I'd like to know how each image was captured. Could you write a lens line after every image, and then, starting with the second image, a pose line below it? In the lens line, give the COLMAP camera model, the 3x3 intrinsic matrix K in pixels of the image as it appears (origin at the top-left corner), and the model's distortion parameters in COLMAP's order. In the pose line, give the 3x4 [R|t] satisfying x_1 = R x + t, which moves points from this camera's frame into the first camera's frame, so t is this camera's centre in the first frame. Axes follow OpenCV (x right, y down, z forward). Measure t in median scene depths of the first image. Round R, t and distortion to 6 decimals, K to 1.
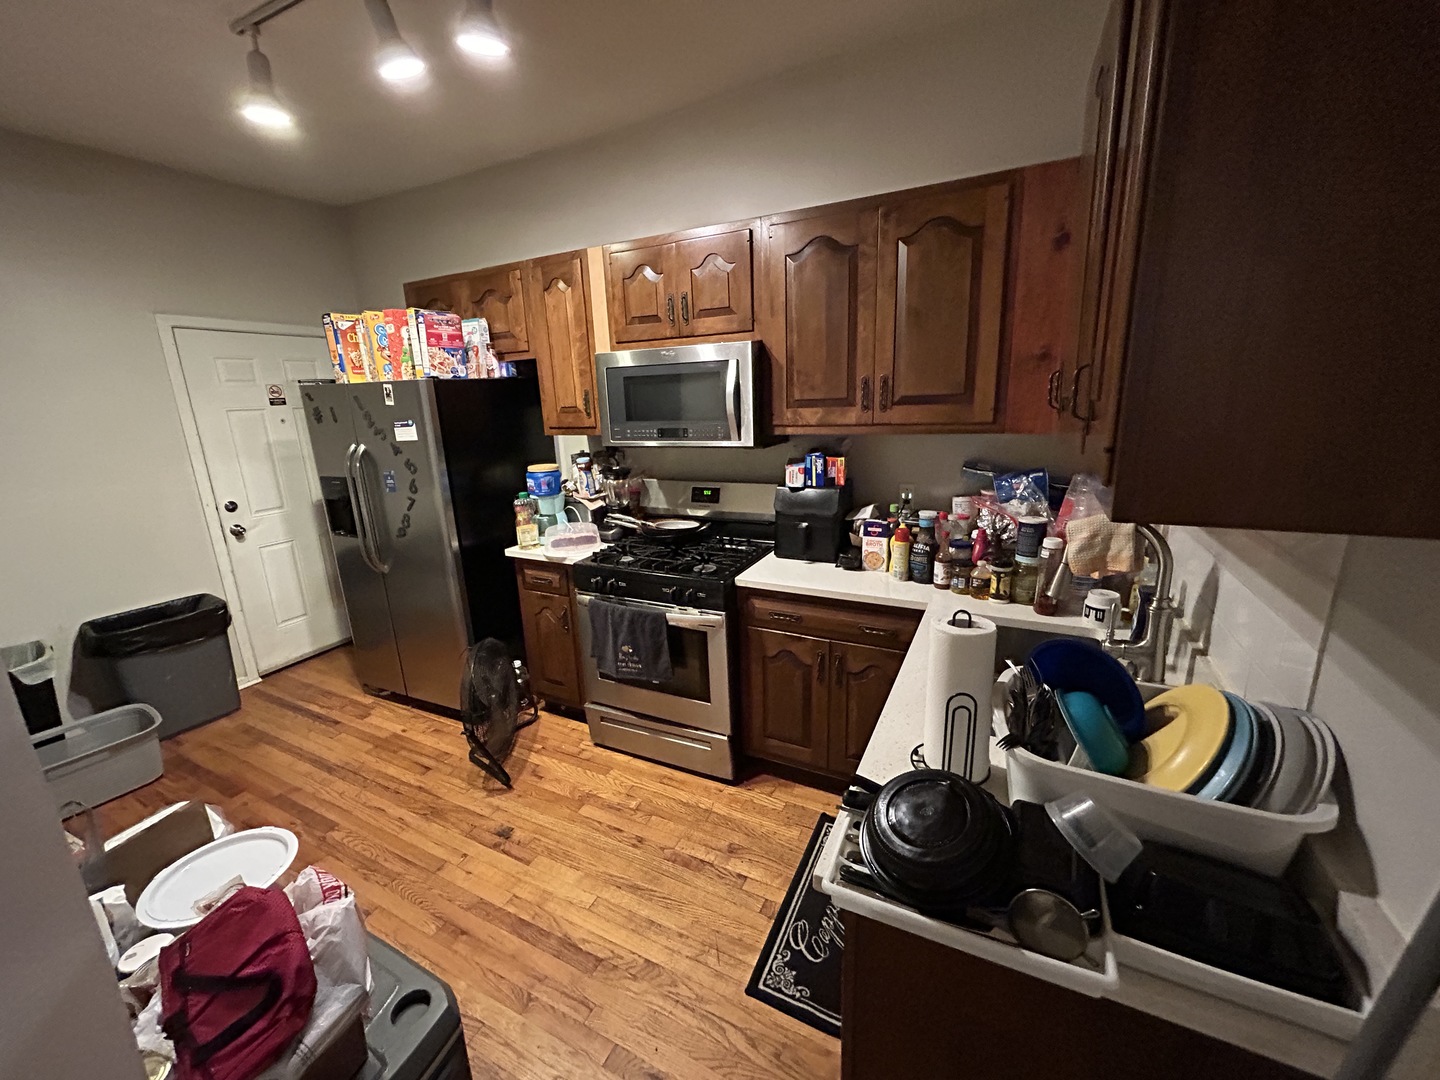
lens RADIAL K [[583.8, 0, 718.0], [0, 583.8, 536.2], [0, 0, 1]] dist [0.000060, 0.001141]
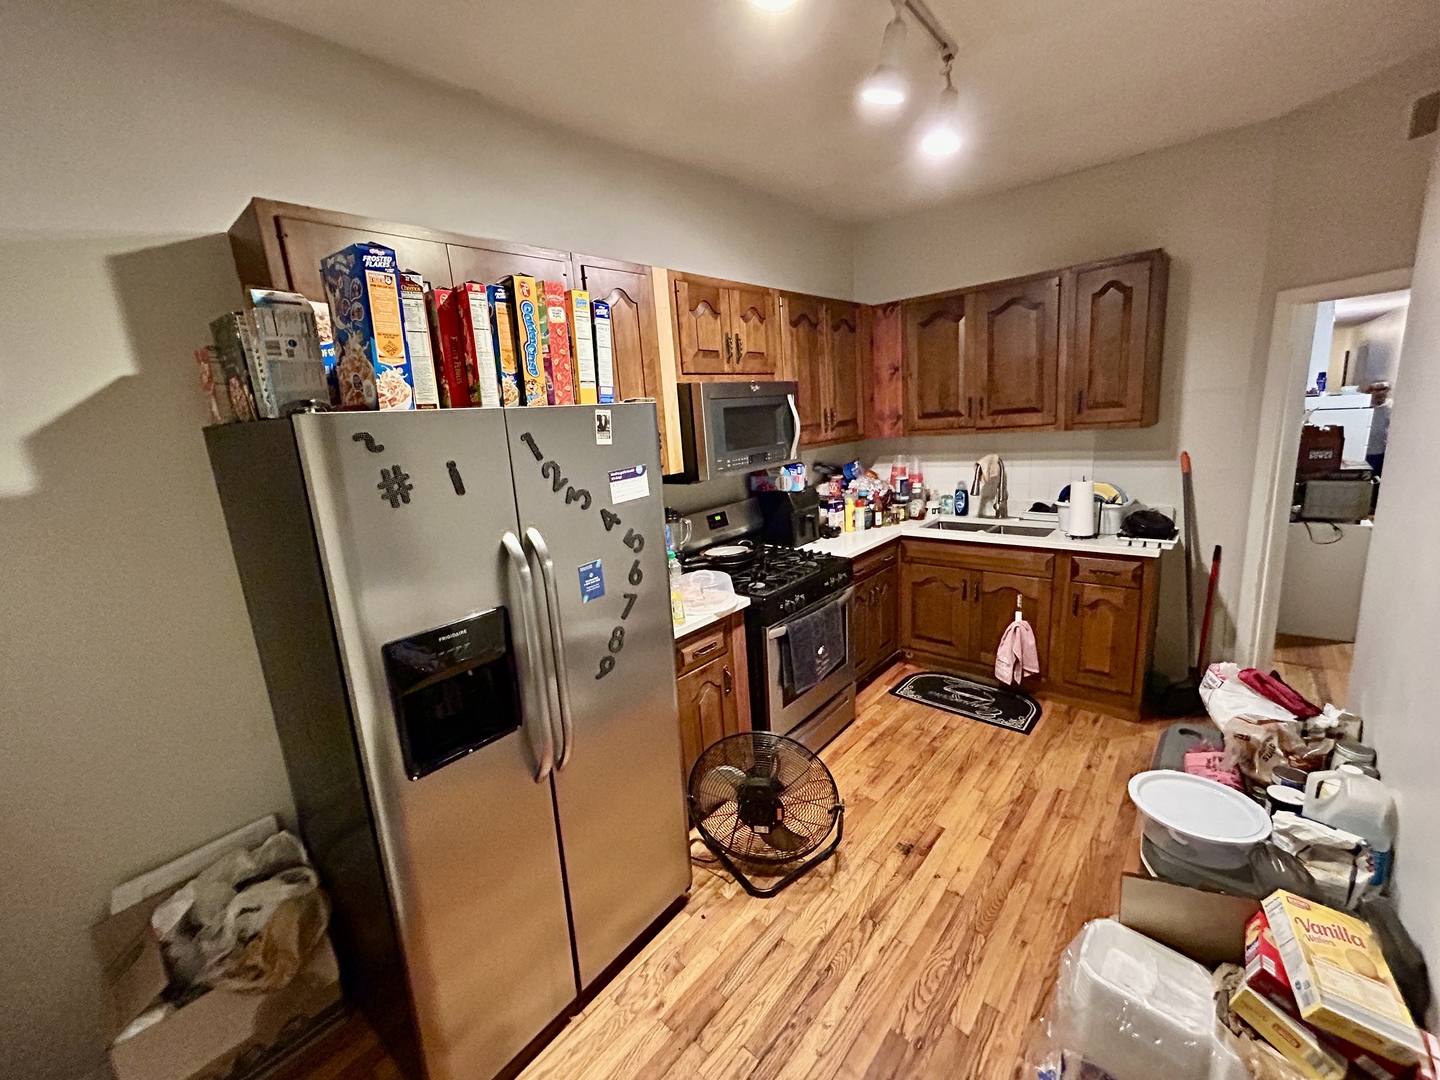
lens RADIAL K [[583.8, 0, 717.6], [0, 583.8, 535.7], [0, 0, 1]] dist [0.000060, 0.001141]
pose [[0.245064, -0.179608, 0.952725, -1.153900], [0.291662, 0.950826, 0.104228, -0.173008], [-0.924596, 0.252331, 0.285398, 0.783503]]
